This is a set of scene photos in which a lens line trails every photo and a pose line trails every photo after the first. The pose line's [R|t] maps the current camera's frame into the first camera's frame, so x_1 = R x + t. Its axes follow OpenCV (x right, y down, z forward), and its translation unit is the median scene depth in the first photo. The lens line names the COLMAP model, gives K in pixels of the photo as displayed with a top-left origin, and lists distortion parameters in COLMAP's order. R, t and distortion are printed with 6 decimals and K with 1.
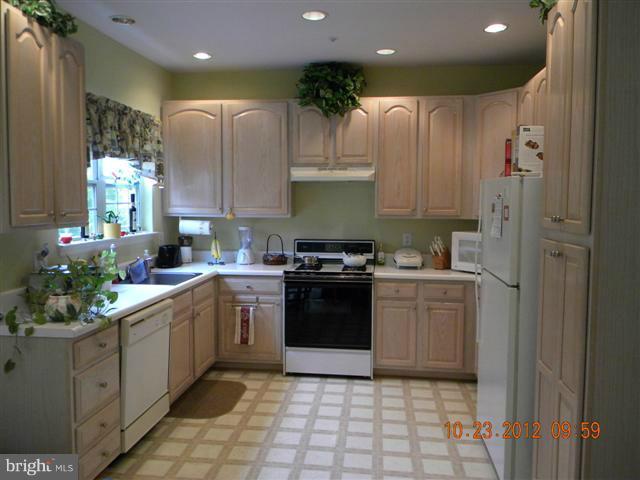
lens RADIAL K [[530.1, 0, 316.8], [0, 530.1, 235.7], [0, 0, 1]] dist [0.032820, -0.057098]
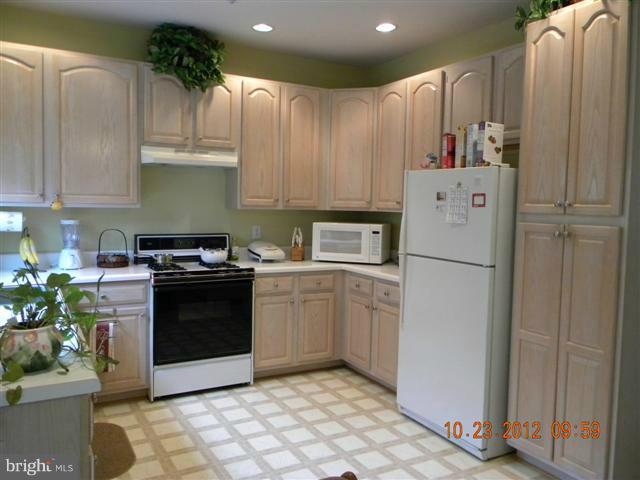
lens RADIAL K [[530.1, 0, 316.8], [0, 530.1, 235.7], [0, 0, 1]] dist [0.032820, -0.057098]
pose [[0.799842, -0.025865, 0.599652, -0.338331], [0.023890, 0.999651, 0.011252, 0.006125], [-0.599734, 0.005325, 0.800181, 0.194381]]
